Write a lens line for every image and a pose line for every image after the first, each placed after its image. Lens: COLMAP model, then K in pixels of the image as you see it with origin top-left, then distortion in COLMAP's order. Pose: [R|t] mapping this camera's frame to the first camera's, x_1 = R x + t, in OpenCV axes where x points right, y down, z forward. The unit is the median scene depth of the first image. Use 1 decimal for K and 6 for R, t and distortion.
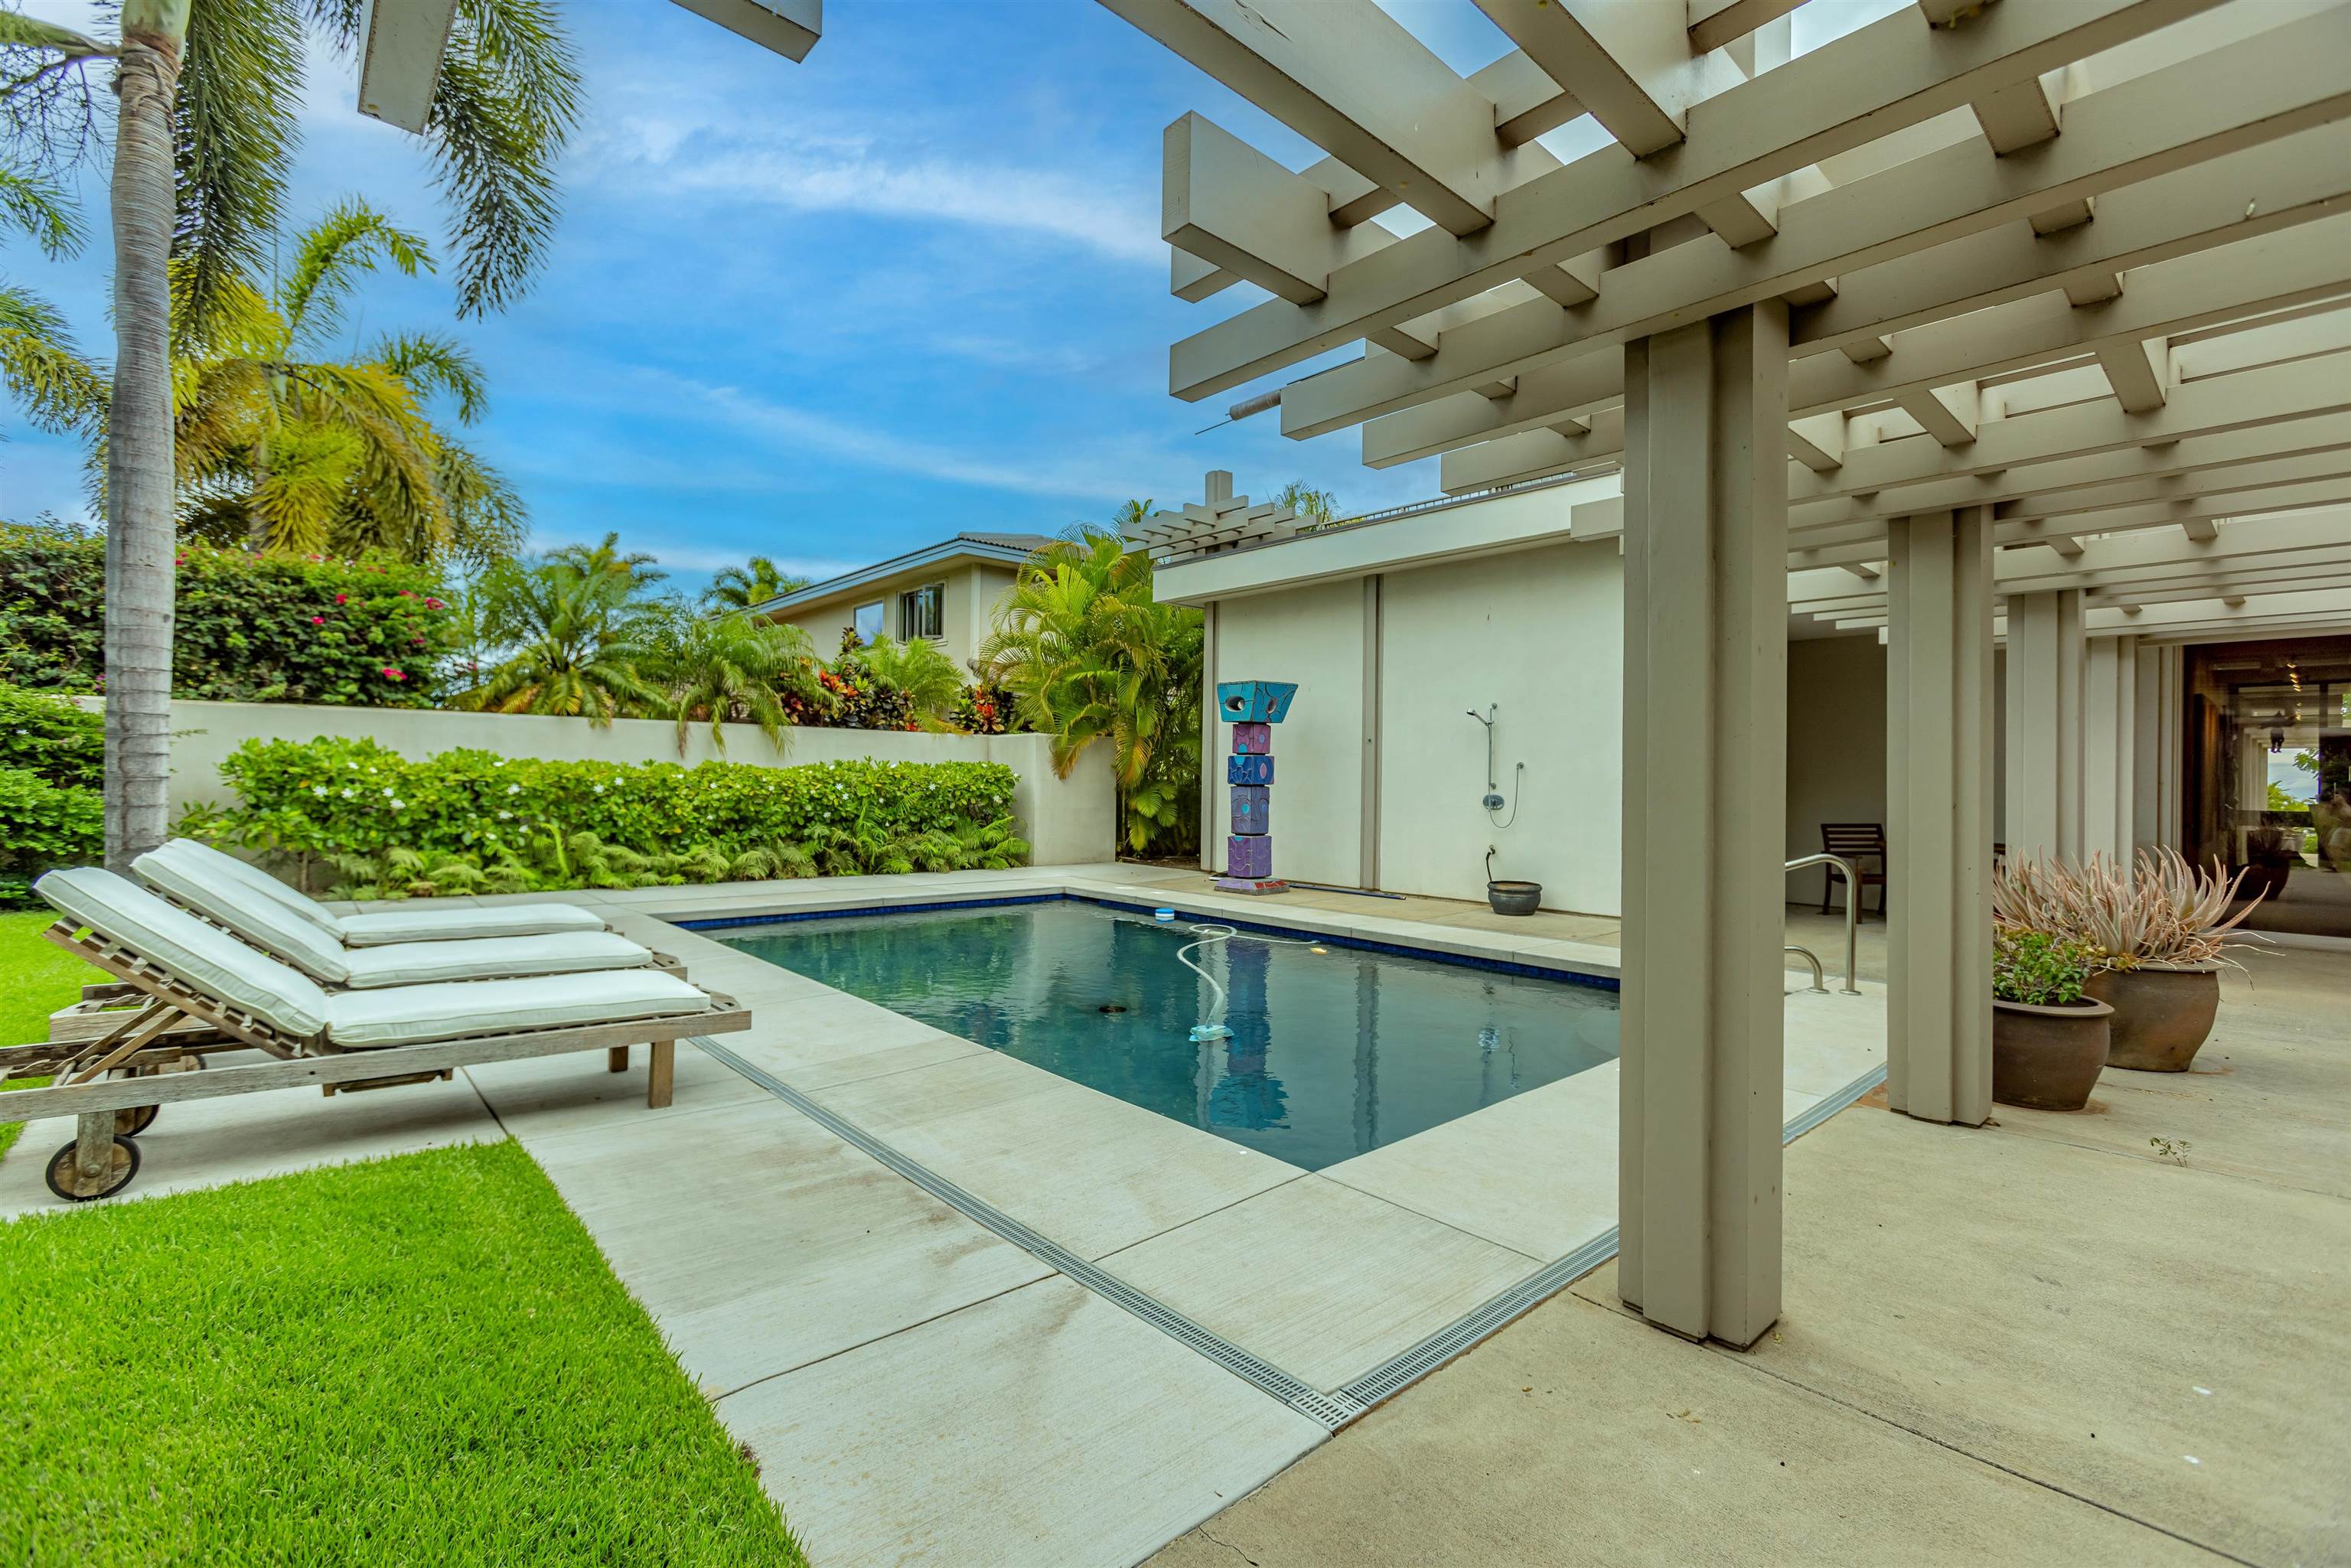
lens RADIAL K [[1016.5, 0, 1156.1], [0, 1016.5, 774.3], [0, 0, 1]] dist [-0.008639, 0.003047]
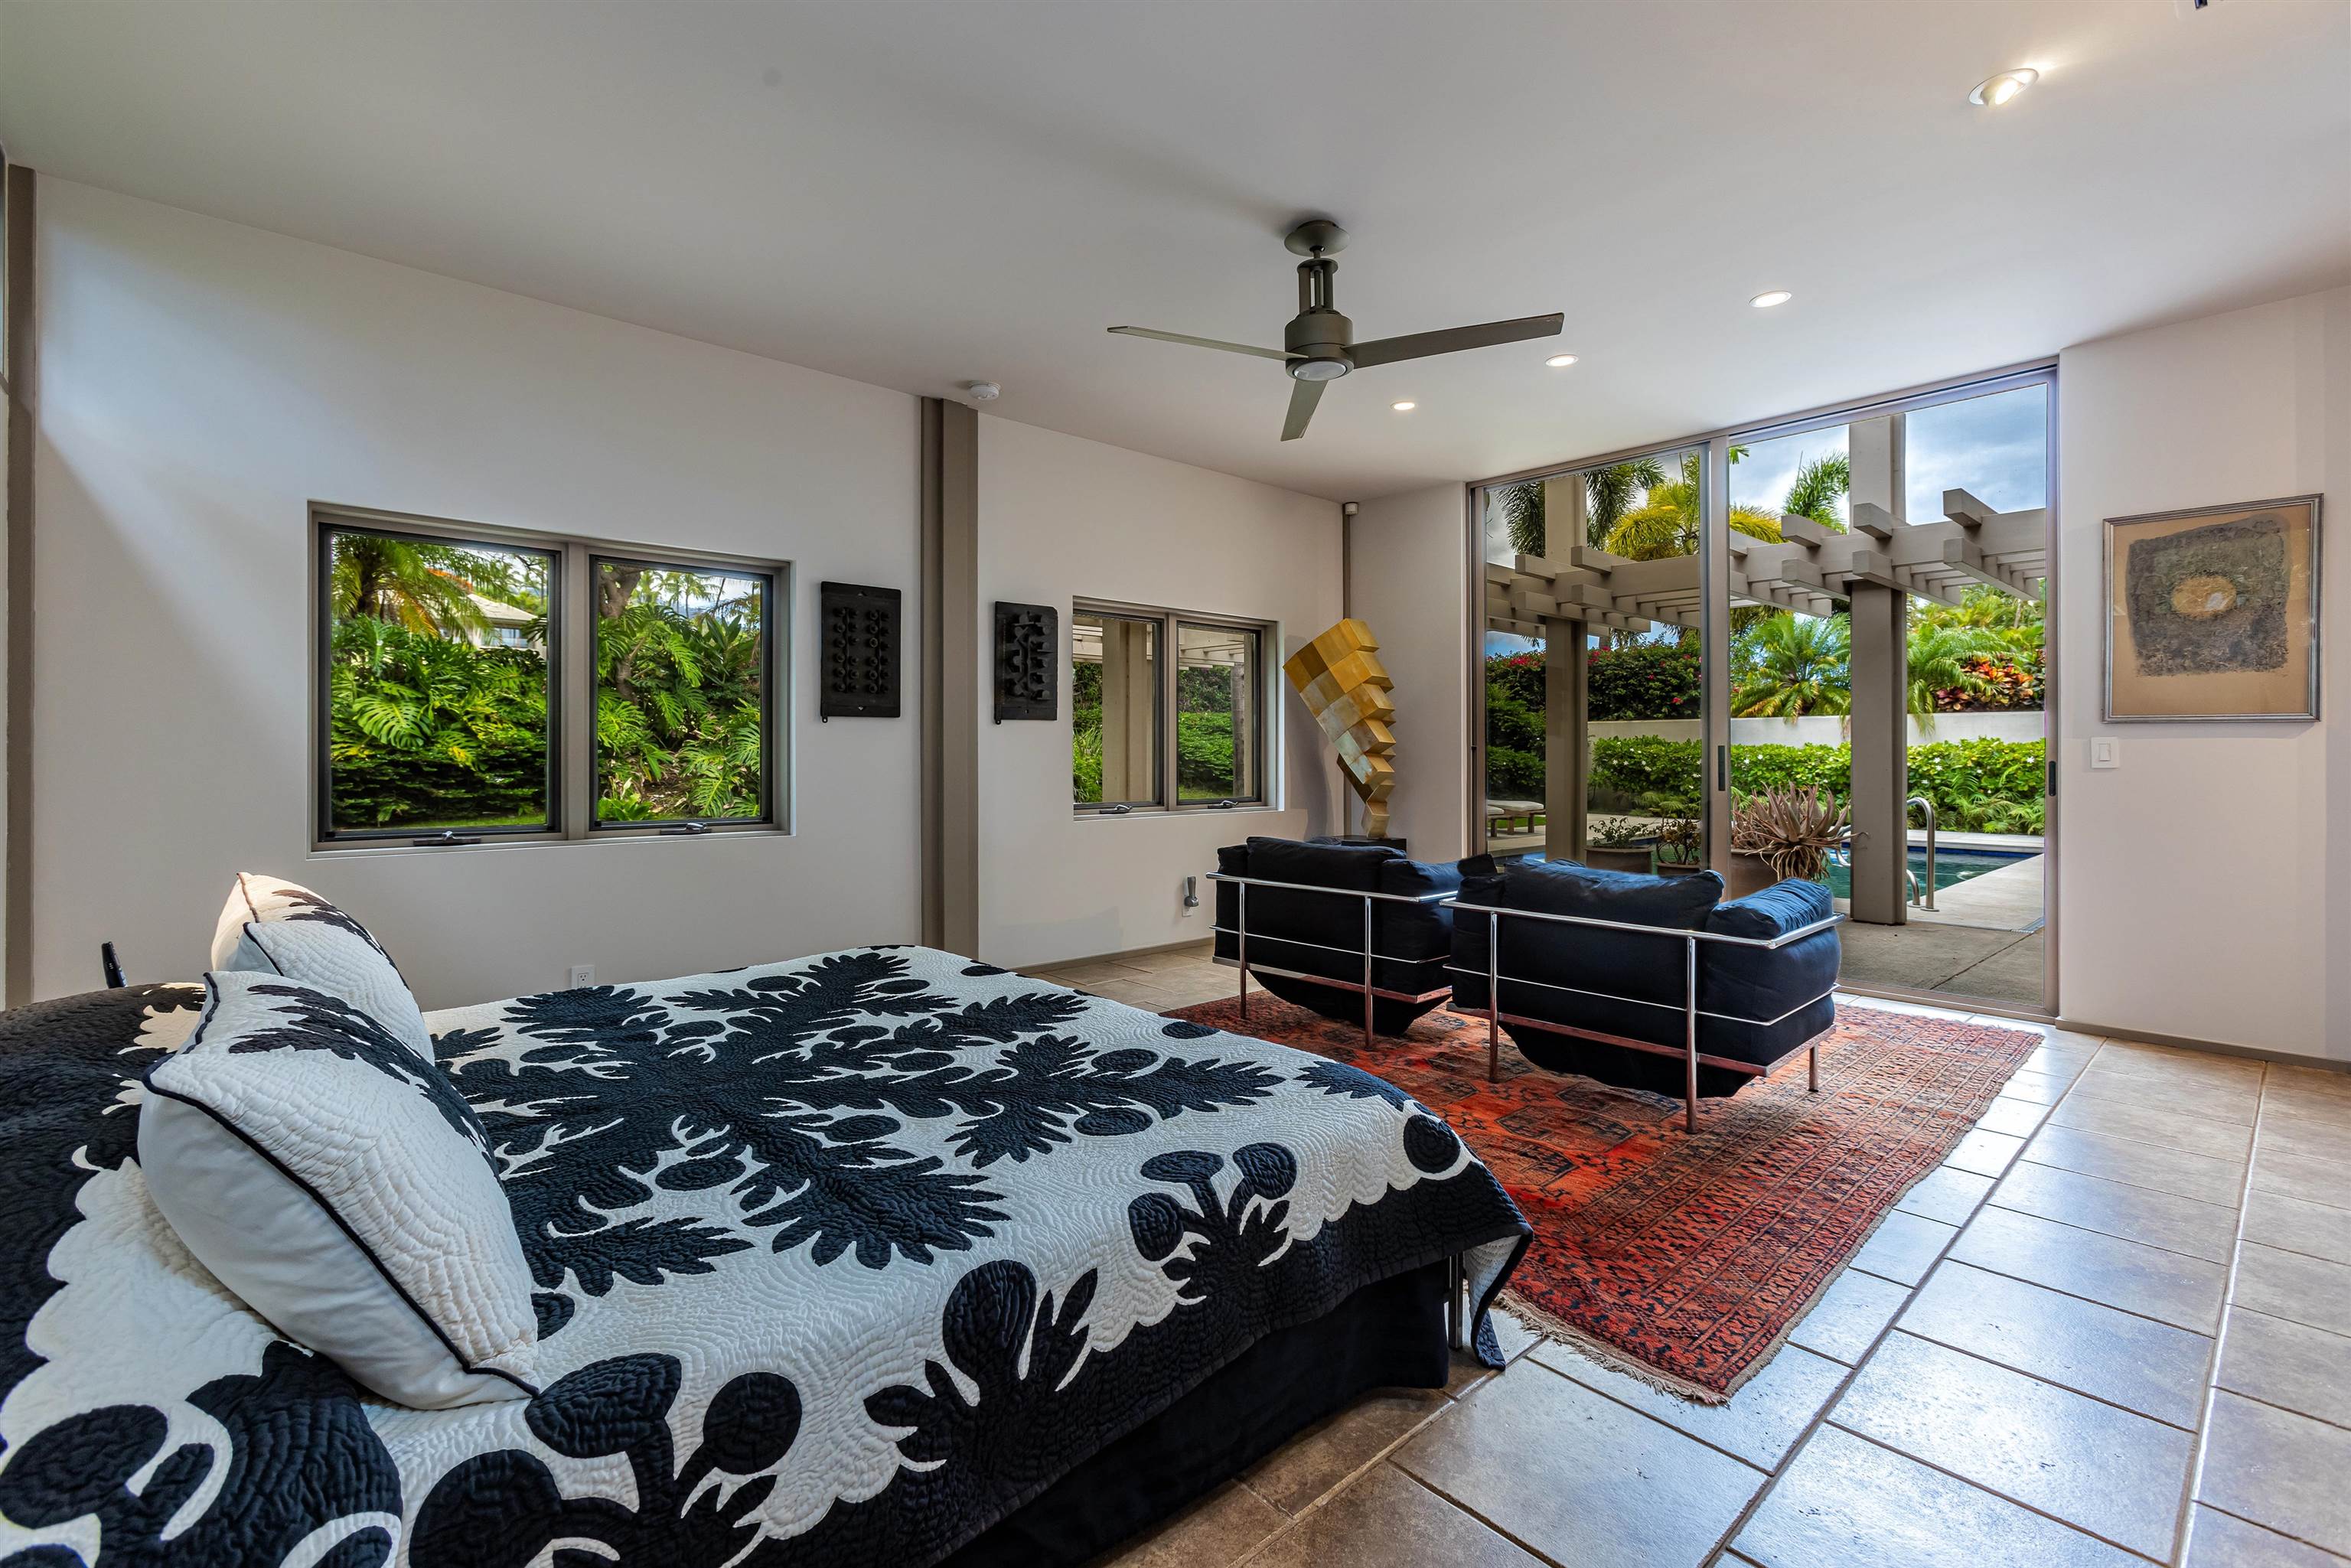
lens RADIAL K [[1016.5, 0, 1205.5], [0, 1016.5, 762.7], [0, 0, 1]] dist [-0.008639, 0.003047]
pose [[0.006877, -0.007543, -0.999948, 1.010824], [-0.000200, 0.999972, -0.007545, 0.026923], [0.999976, 0.000252, 0.006876, 0.094814]]
